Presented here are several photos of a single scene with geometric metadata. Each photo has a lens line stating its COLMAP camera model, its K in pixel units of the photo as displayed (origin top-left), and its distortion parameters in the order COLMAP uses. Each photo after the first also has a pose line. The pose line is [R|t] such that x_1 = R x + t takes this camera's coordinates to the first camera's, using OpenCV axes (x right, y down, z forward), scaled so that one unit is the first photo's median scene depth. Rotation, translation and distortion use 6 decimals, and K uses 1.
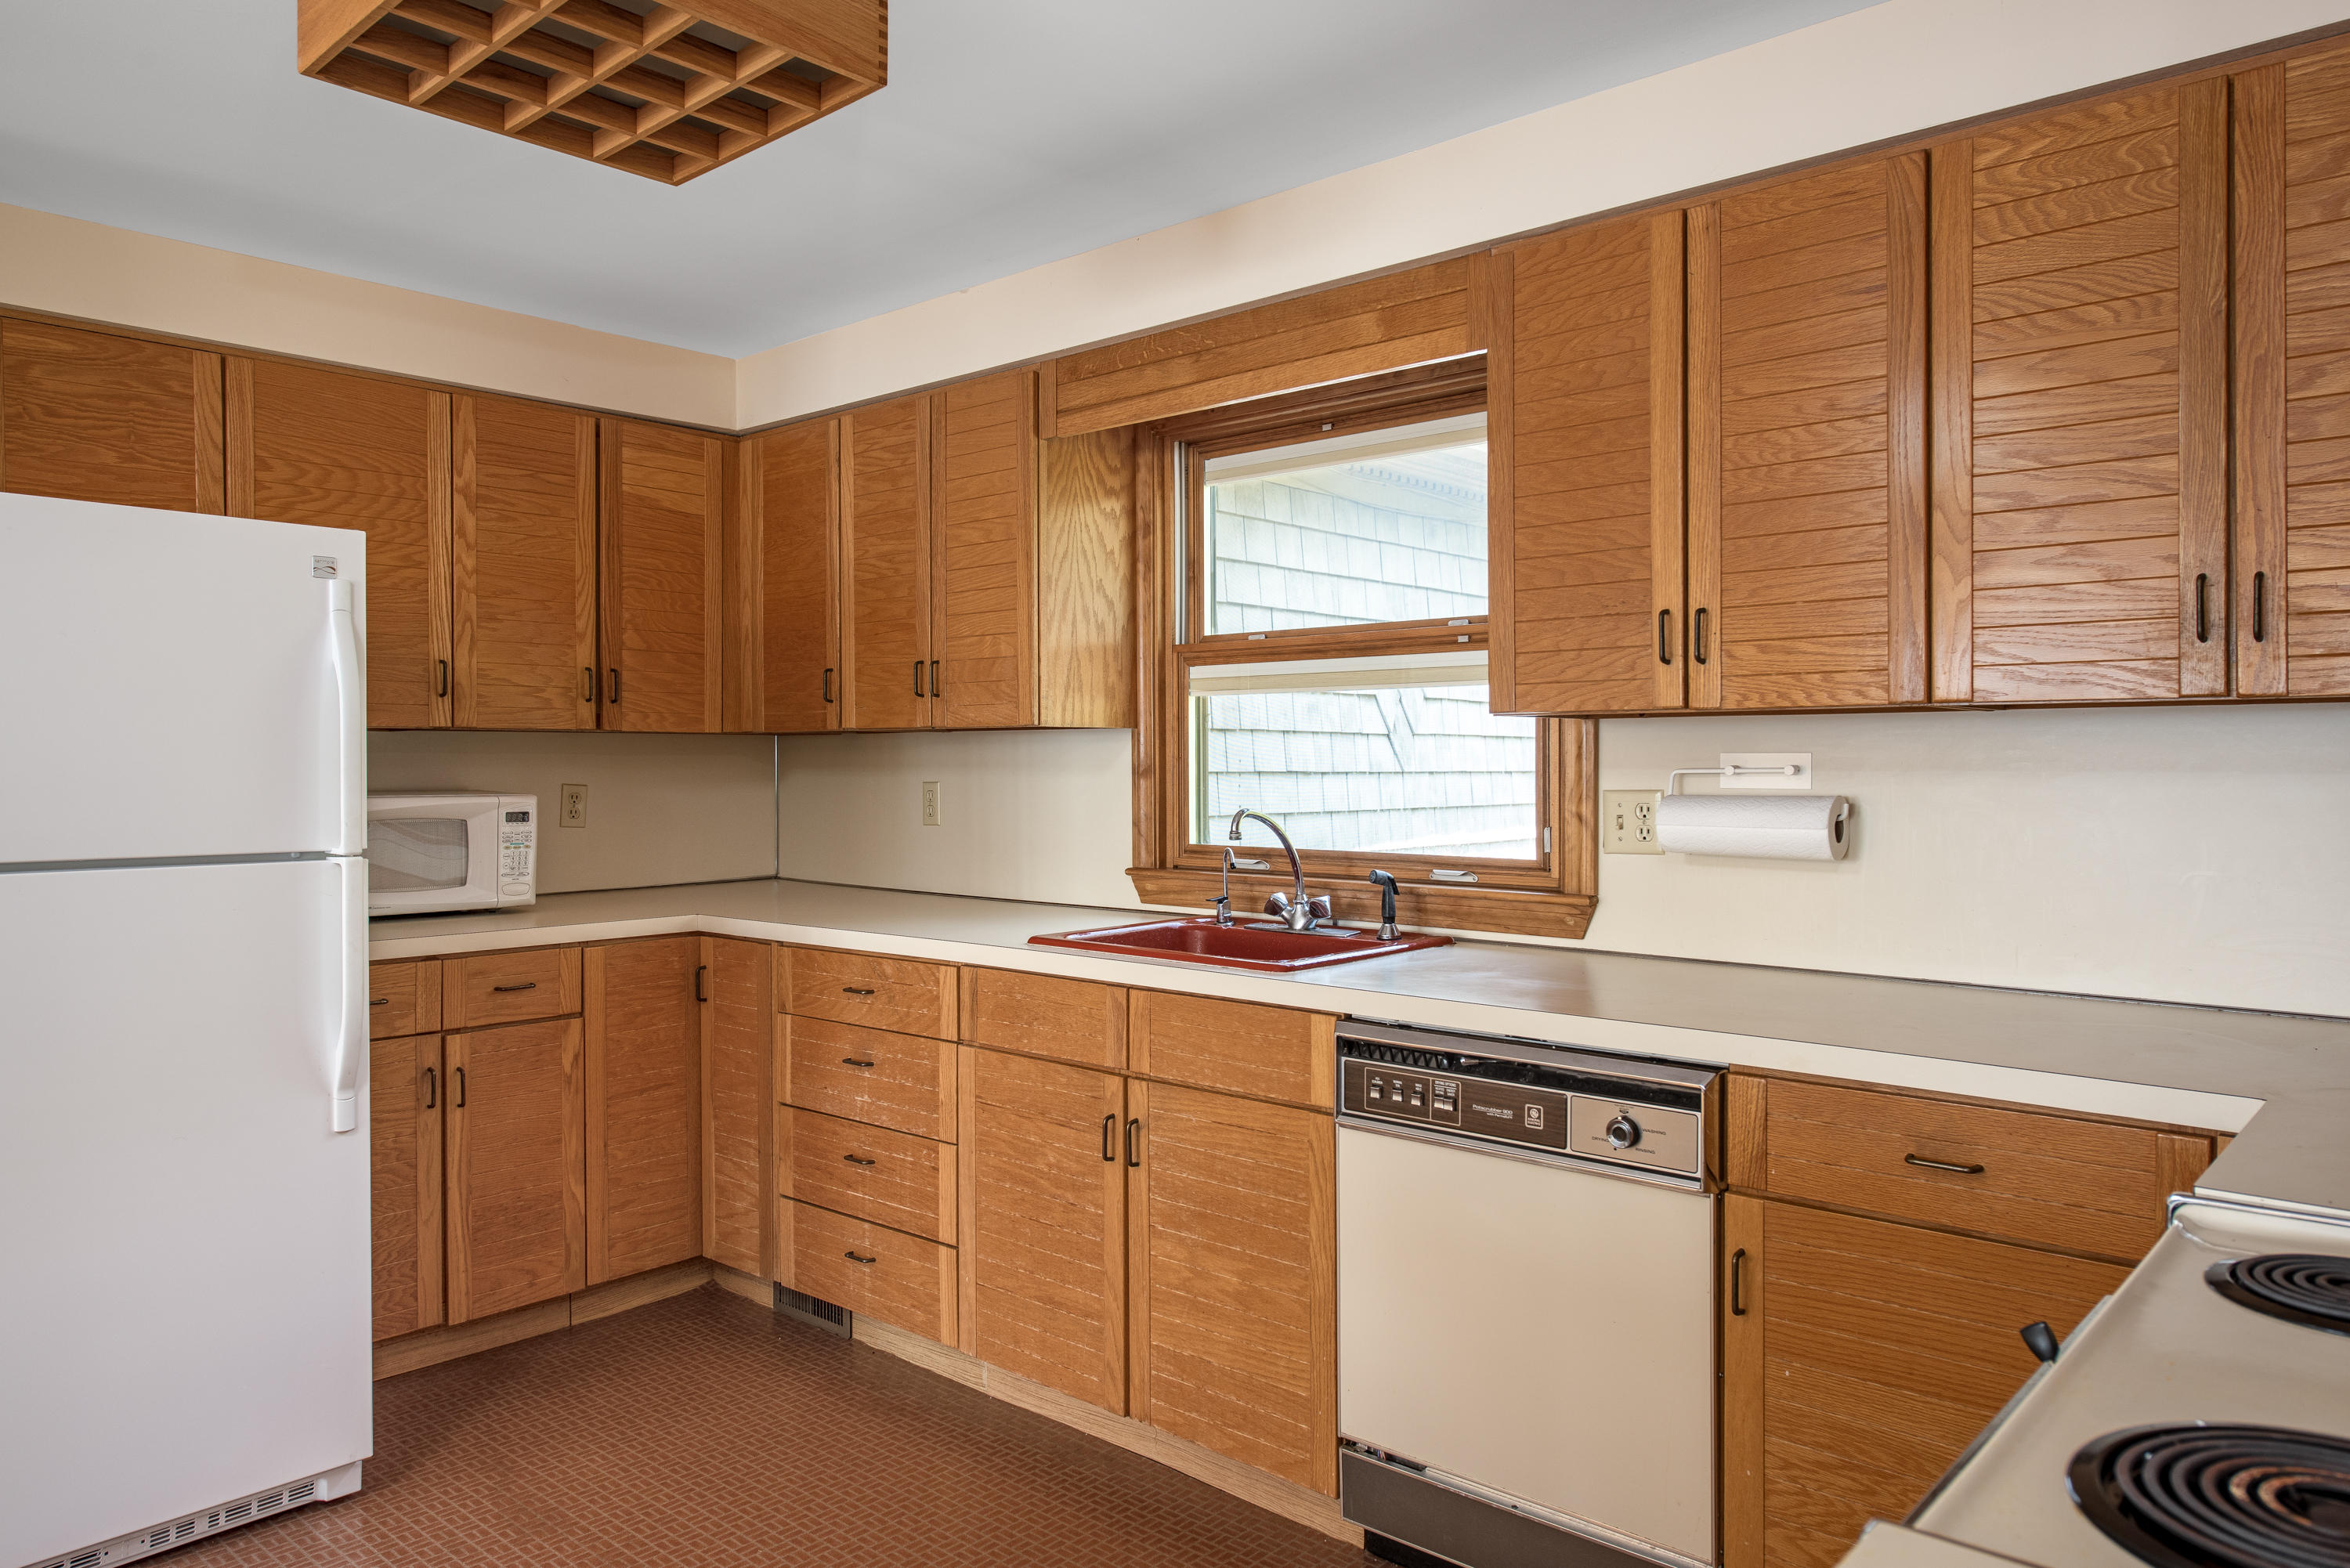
lens RADIAL K [[1551.2, 0, 1178.8], [0, 1551.2, 781.5], [0, 0, 1]] dist [-0.002283, 0.002690]
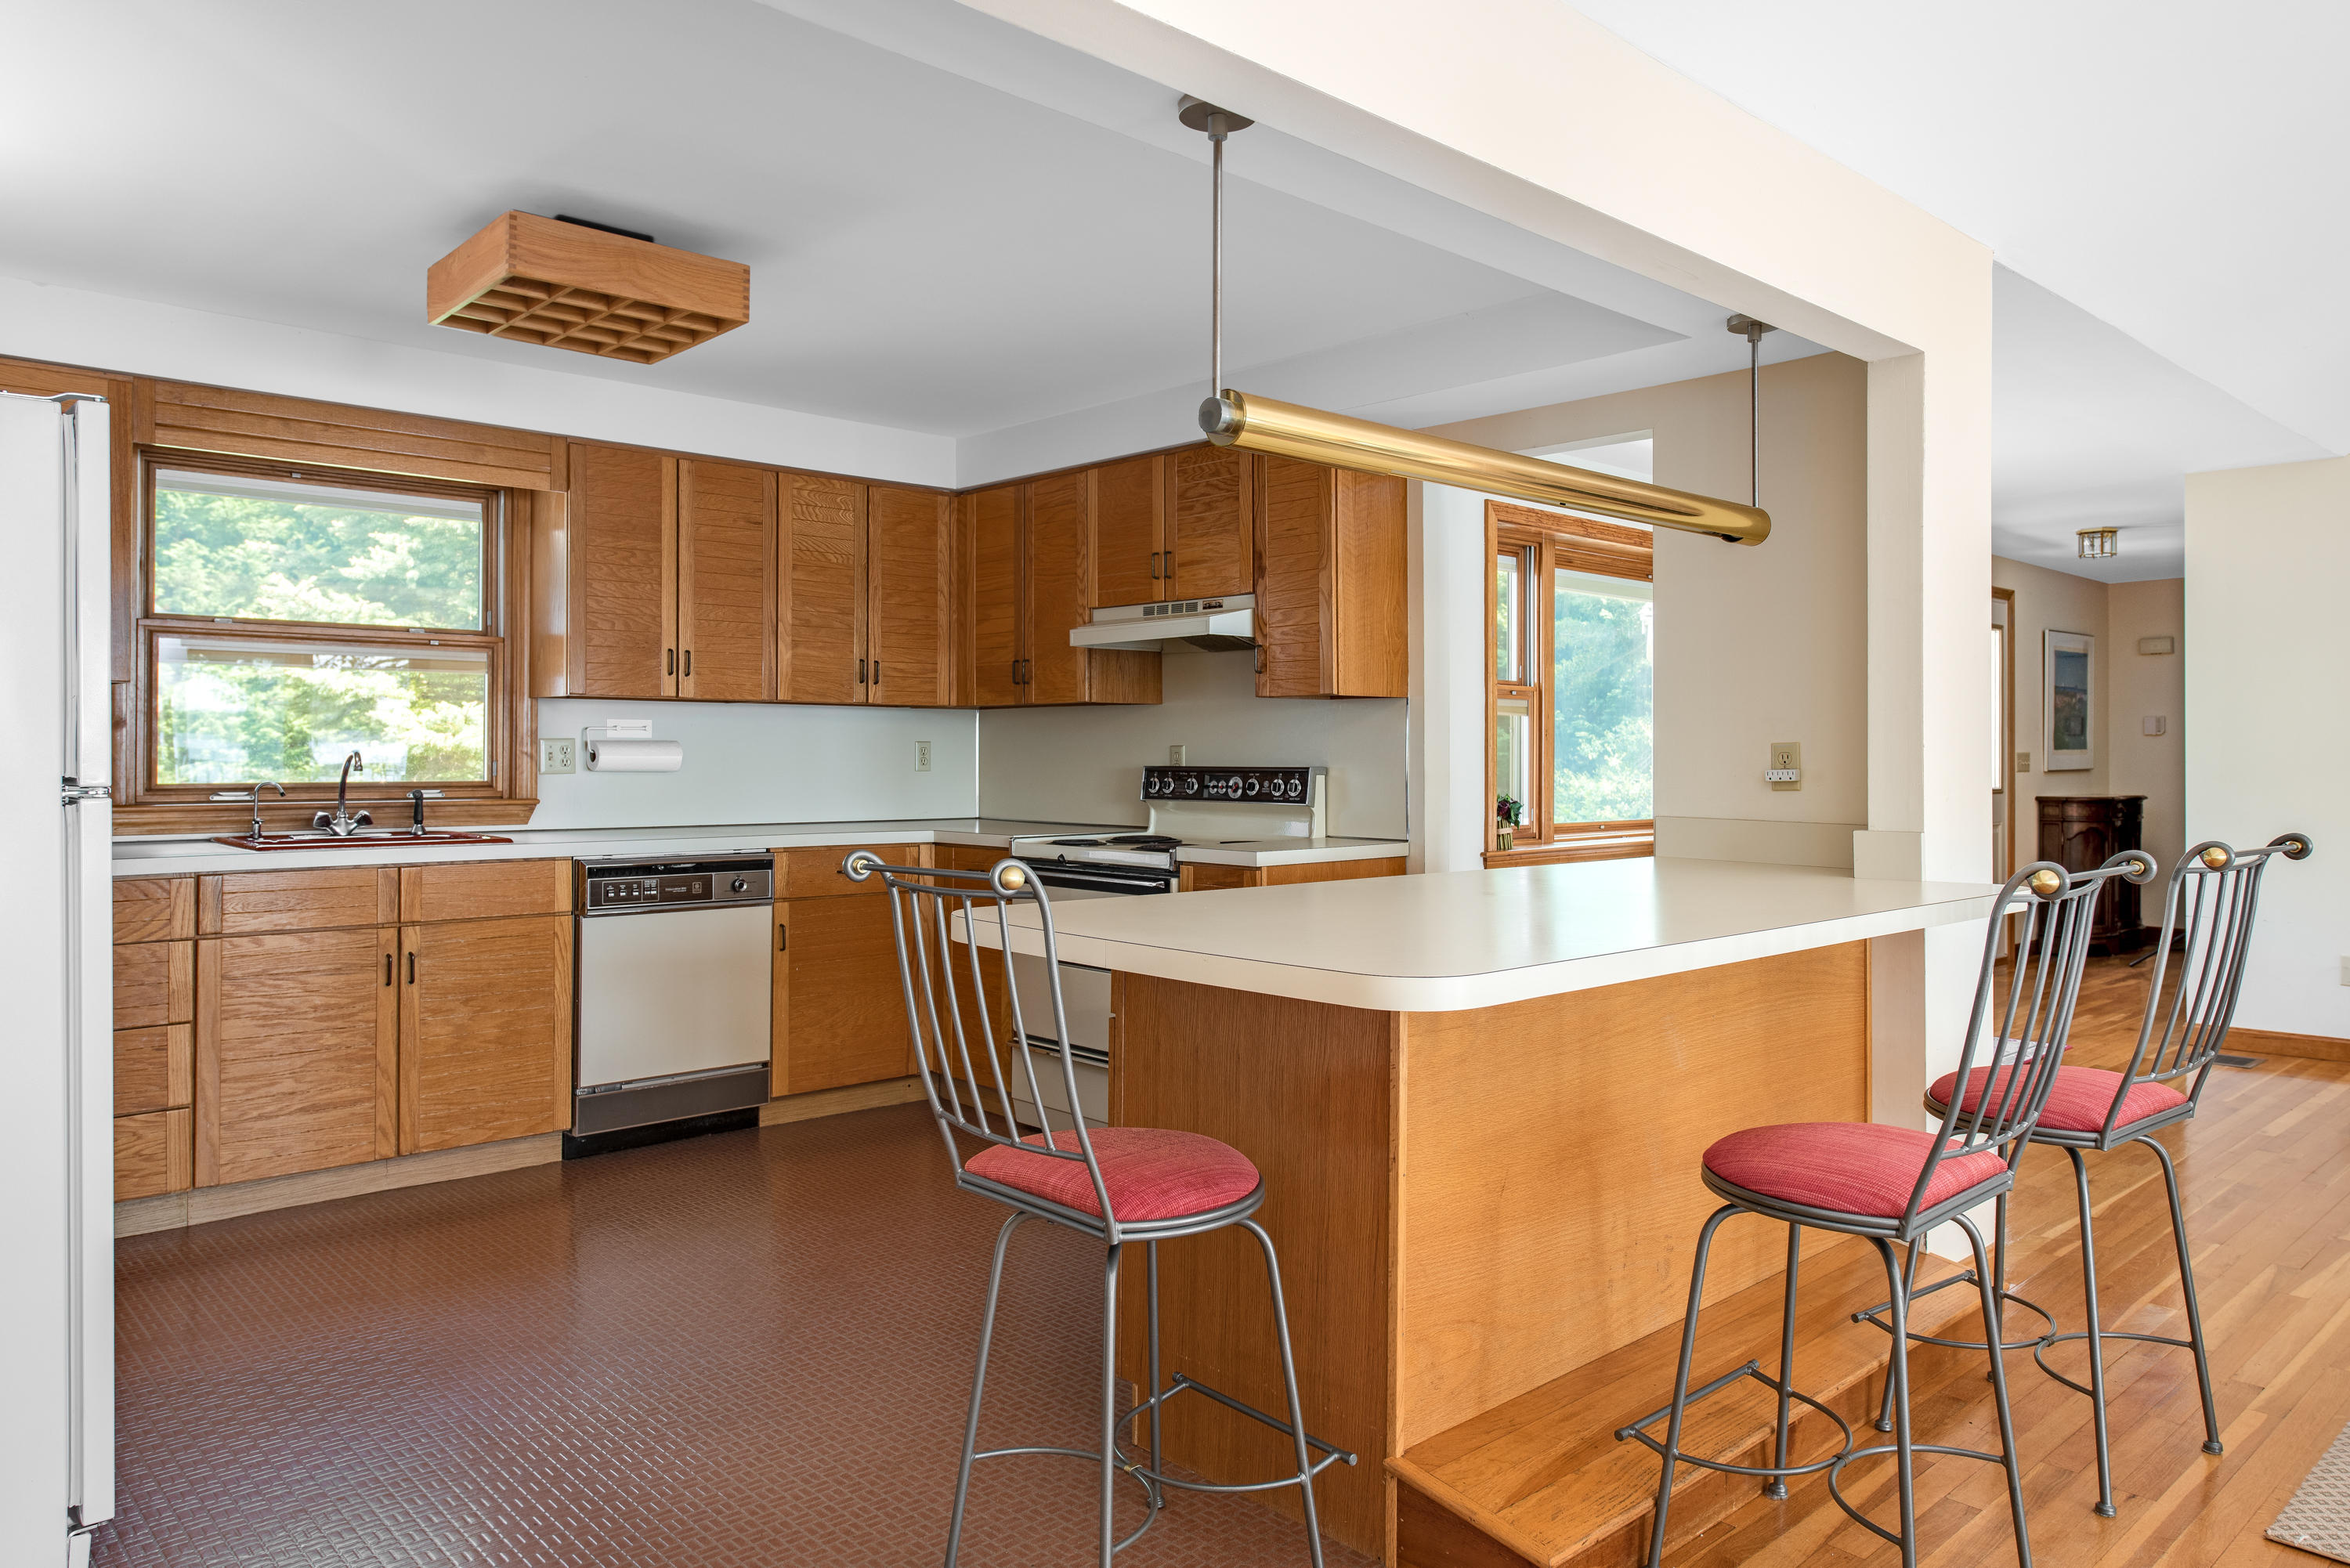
lens RADIAL K [[1551.2, 0, 1174.4], [0, 1551.2, 764.6], [0, 0, 1]] dist [-0.002283, 0.002690]
pose [[0.097338, -0.004849, 0.995240, -1.443186], [0.008749, 0.999954, 0.004016, 0.035390], [-0.995213, 0.008317, 0.097376, 0.110775]]
